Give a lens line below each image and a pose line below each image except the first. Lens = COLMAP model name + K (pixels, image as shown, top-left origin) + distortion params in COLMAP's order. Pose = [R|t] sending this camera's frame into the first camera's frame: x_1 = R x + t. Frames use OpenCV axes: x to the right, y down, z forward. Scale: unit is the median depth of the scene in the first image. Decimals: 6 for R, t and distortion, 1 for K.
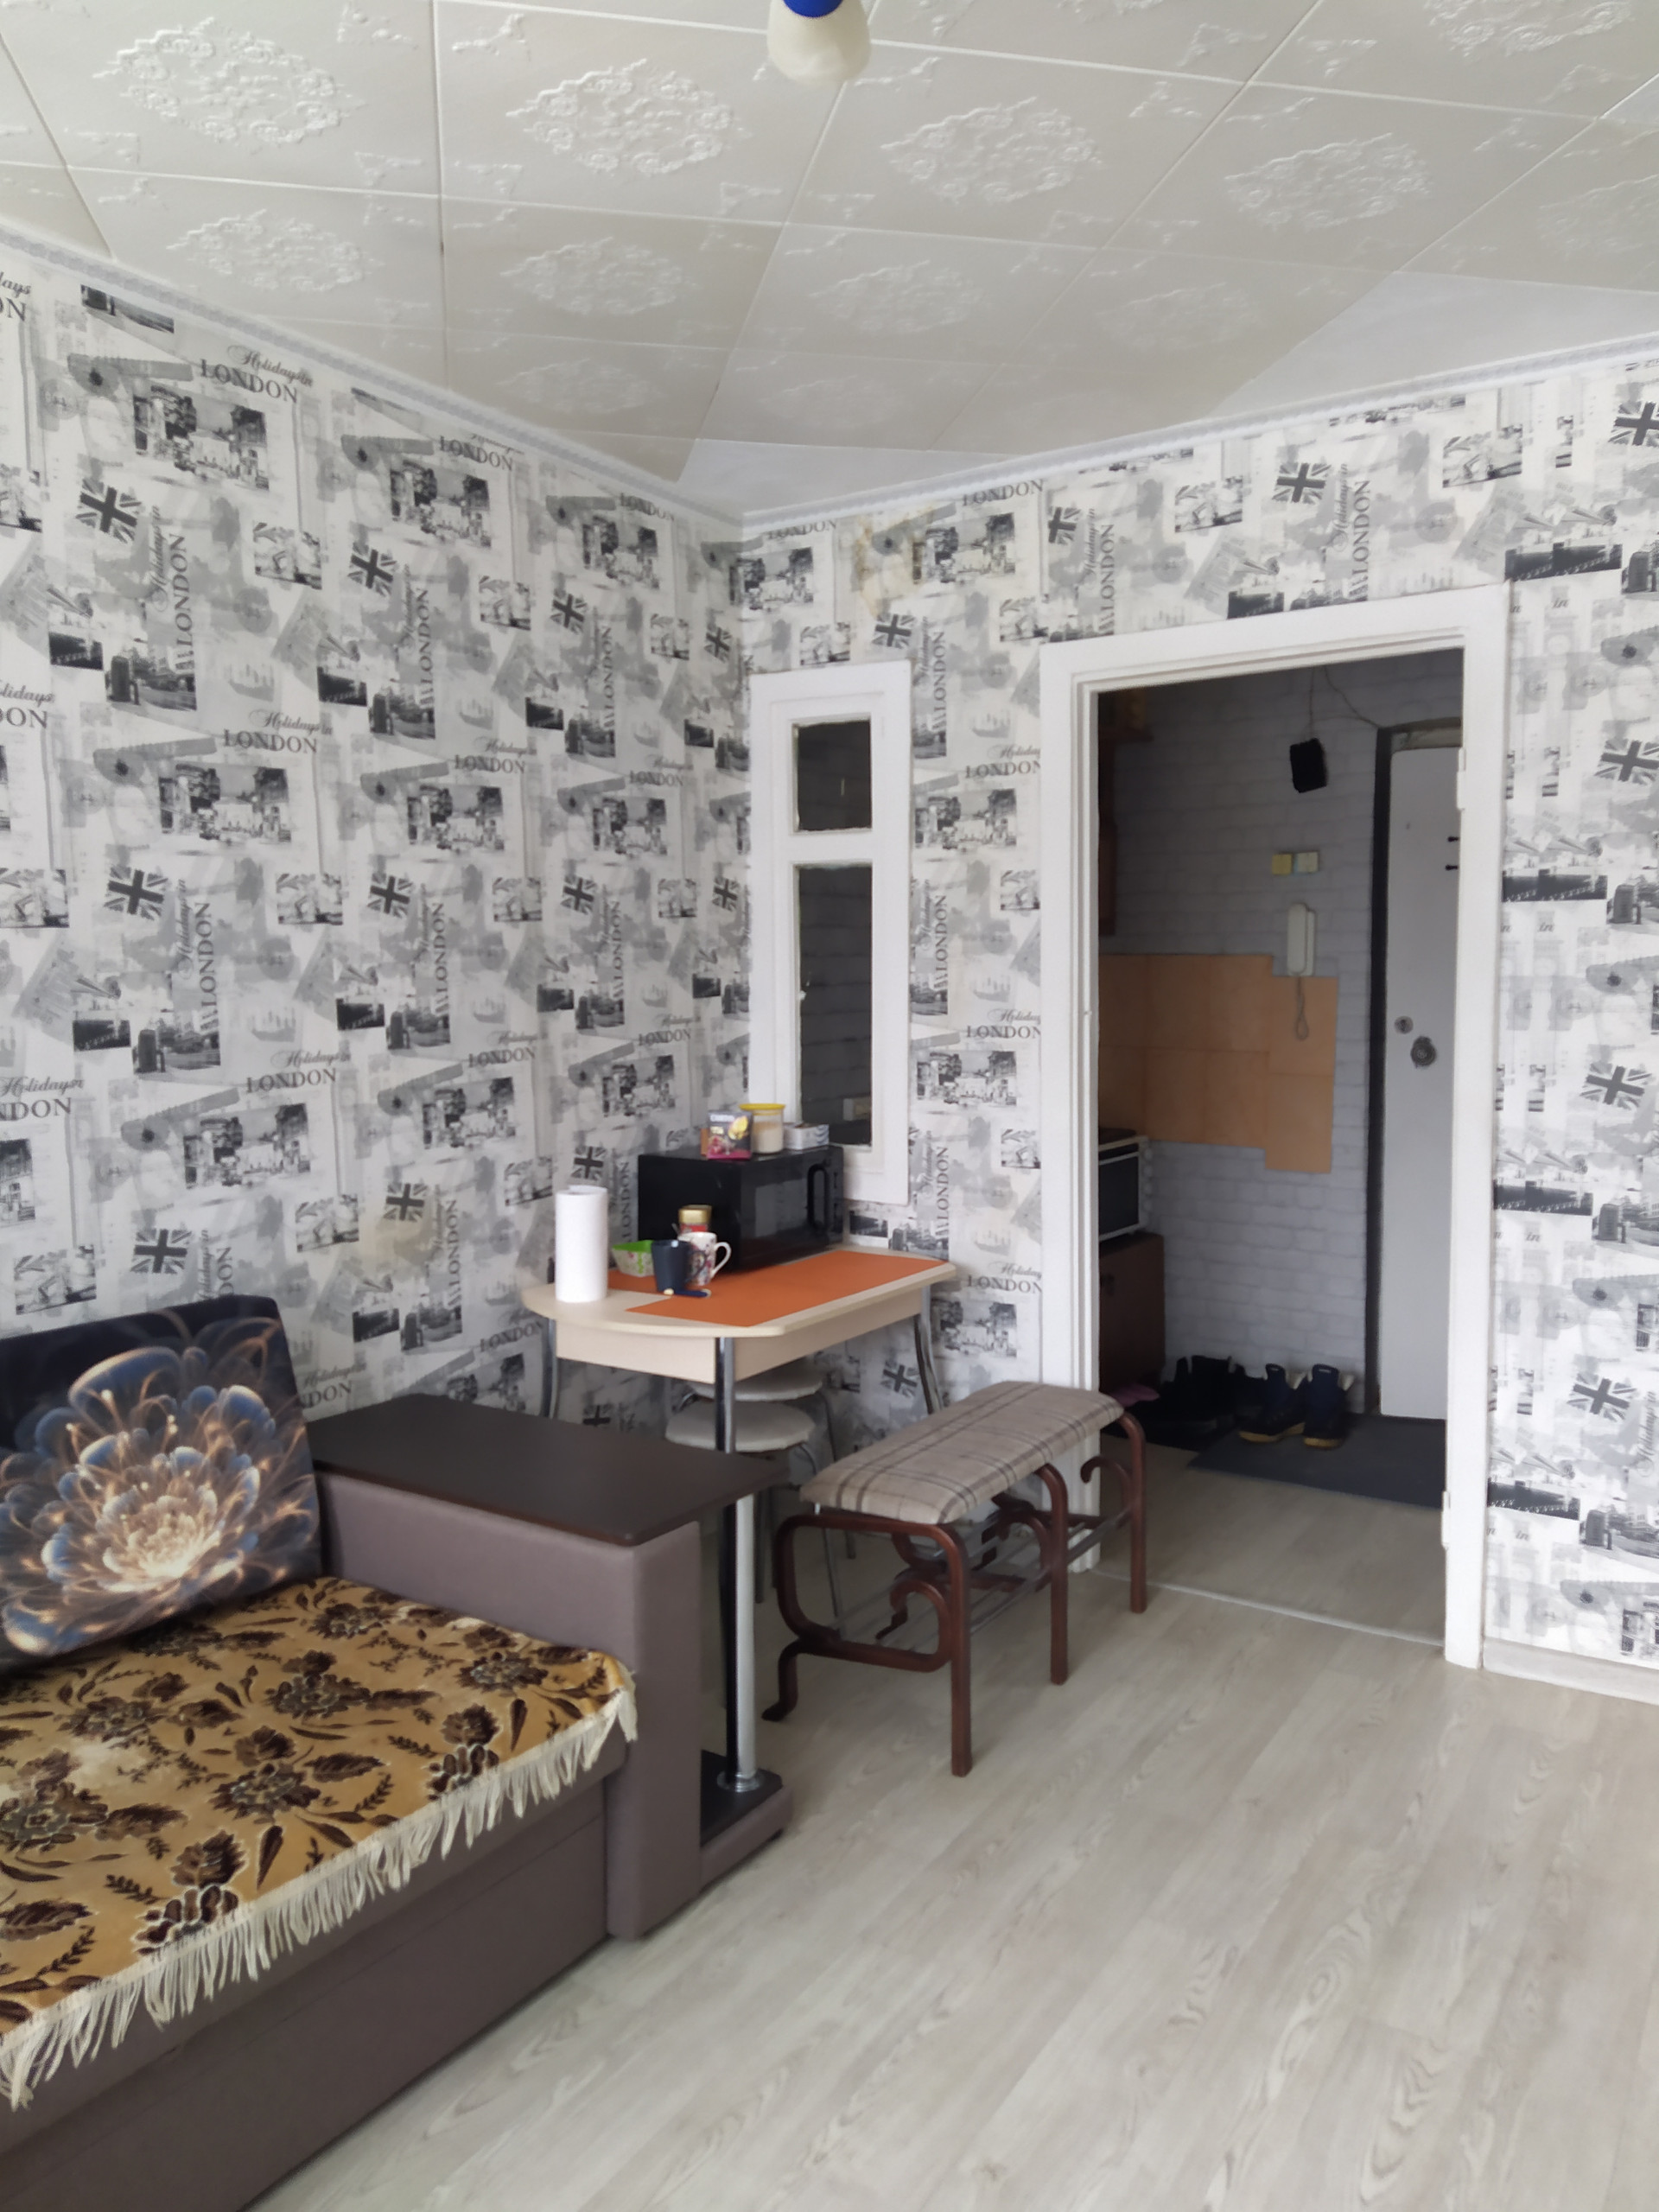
lens RADIAL K [[1630.2, 0, 810.6], [0, 1630.2, 1125.6], [0, 0, 1]] dist [0.067463, -0.109585]
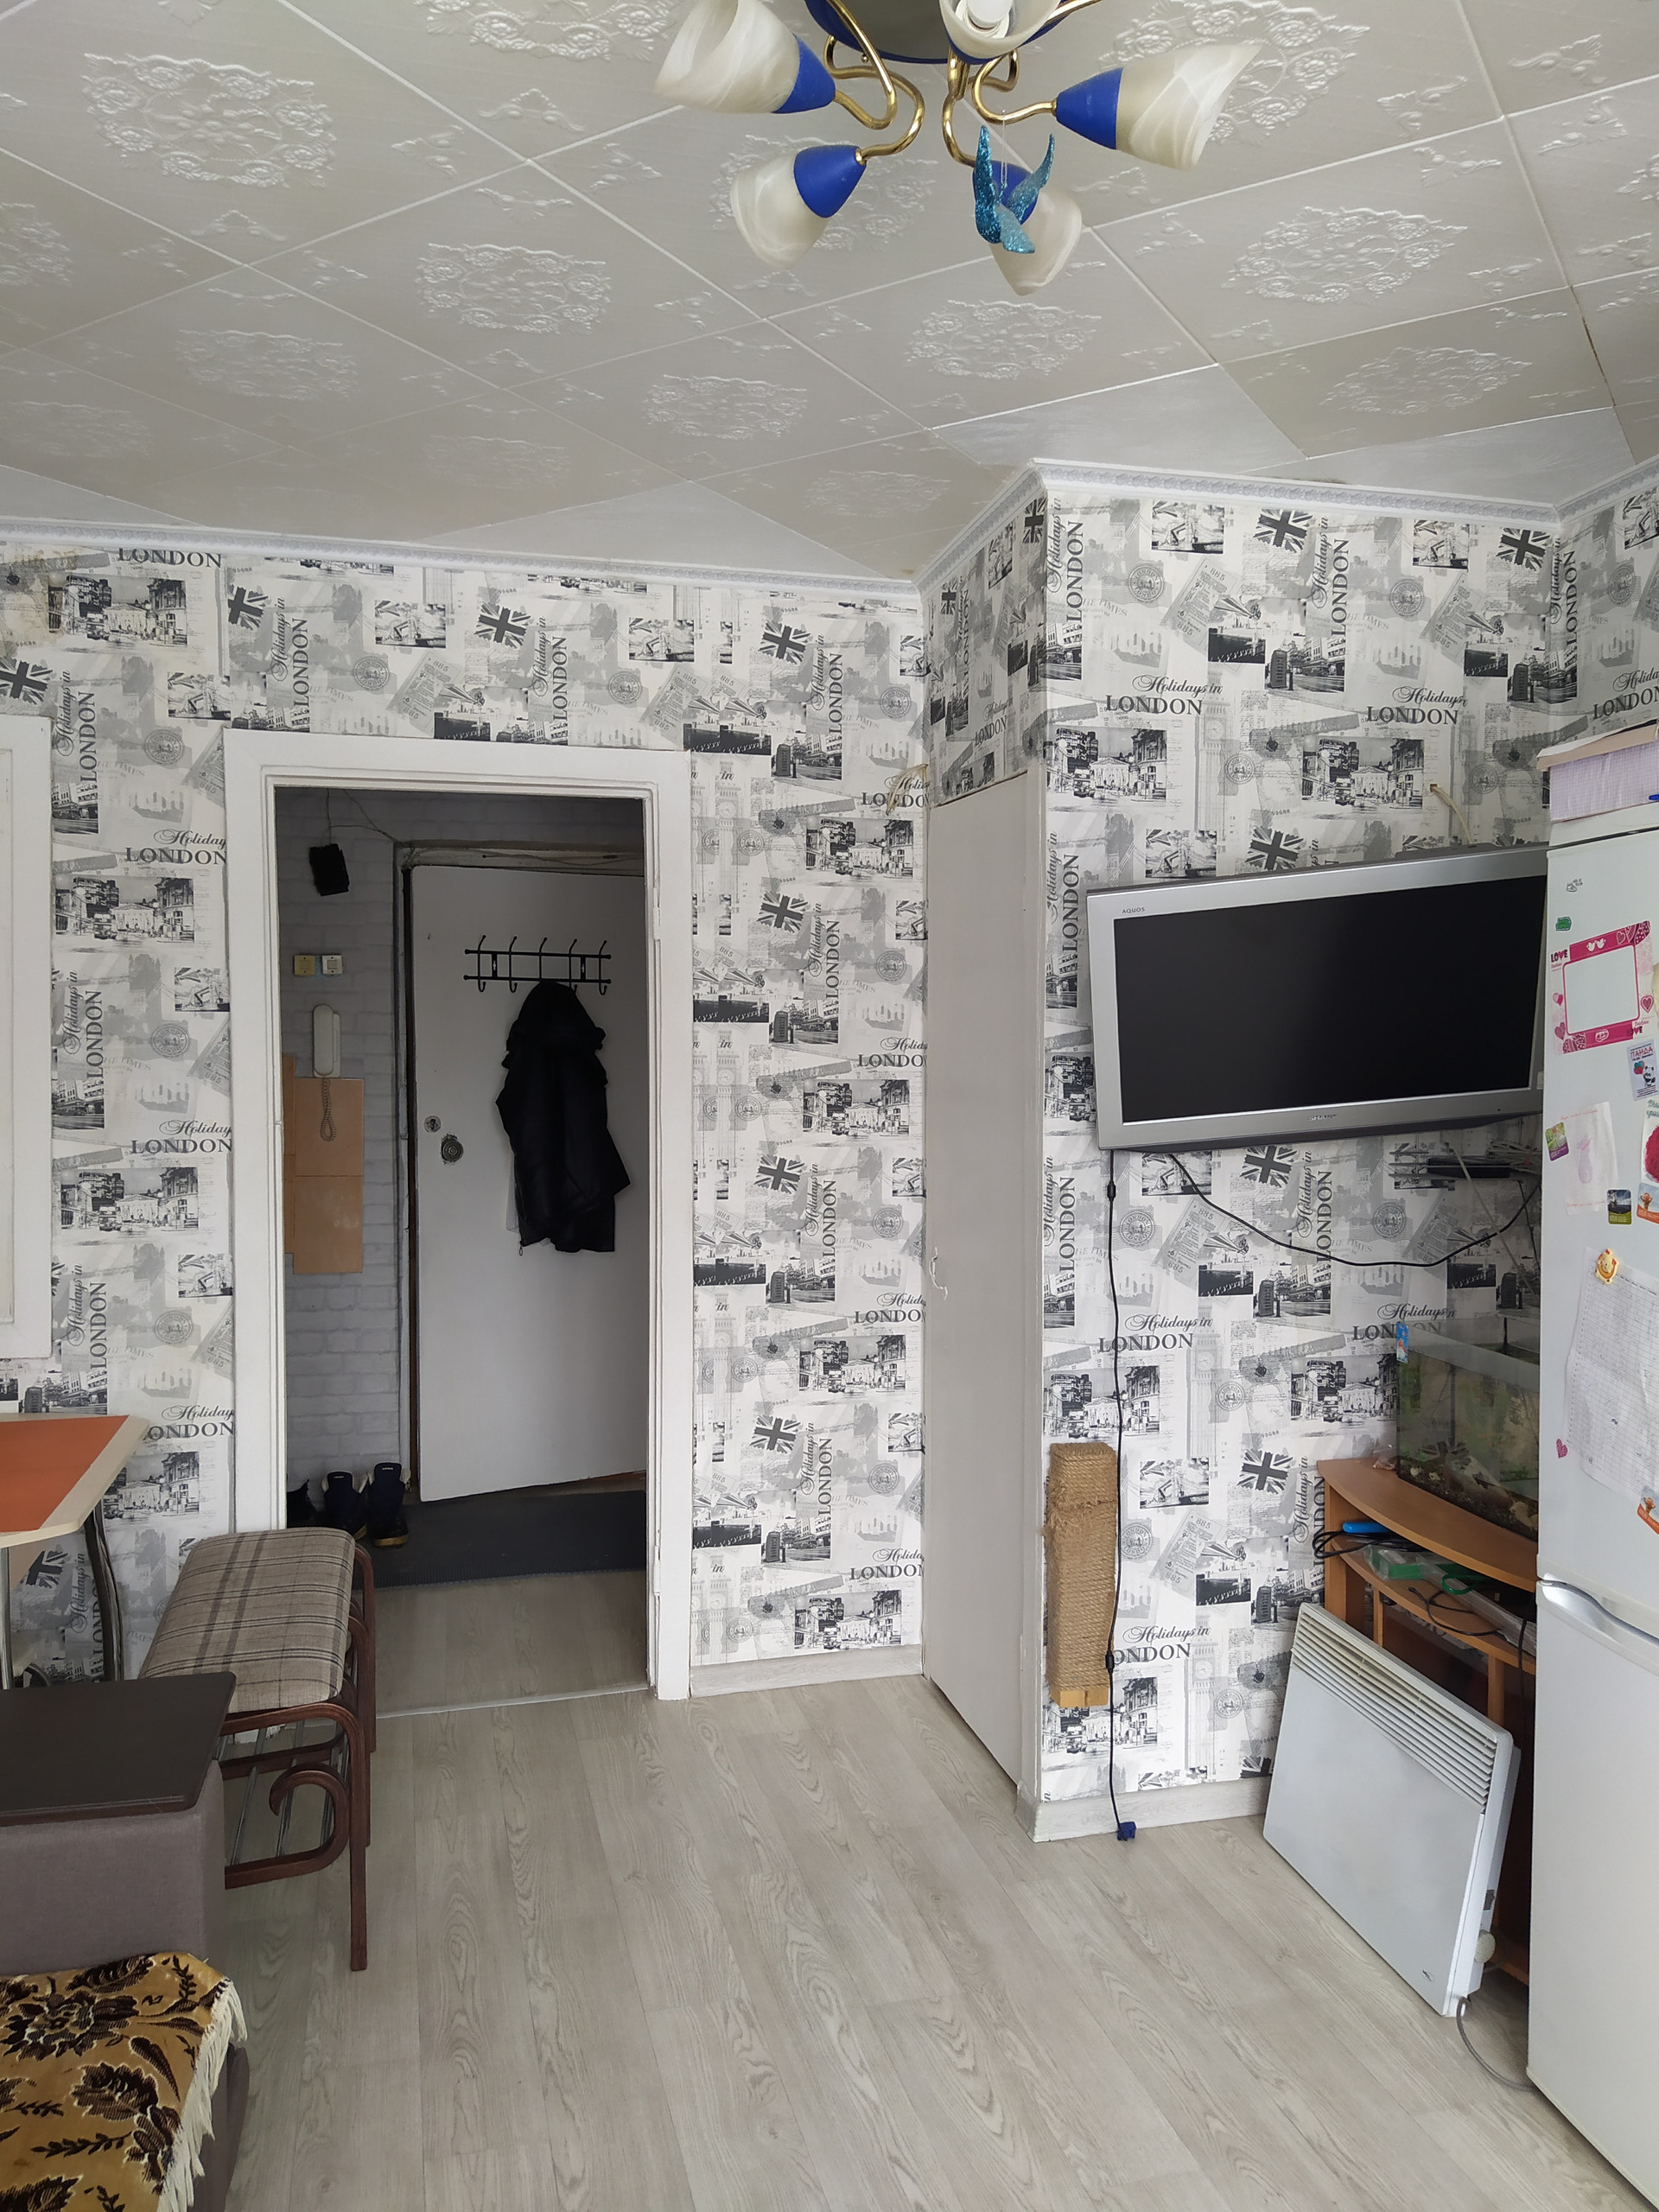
lens RADIAL K [[1630.2, 0, 883.4], [0, 1630.2, 1110.9], [0, 0, 1]] dist [0.067463, -0.109585]
pose [[0.660786, -0.020101, 0.750305, -0.343852], [0.065004, 0.997418, -0.030527, -0.027574], [-0.747754, 0.068944, 0.660387, 0.134123]]
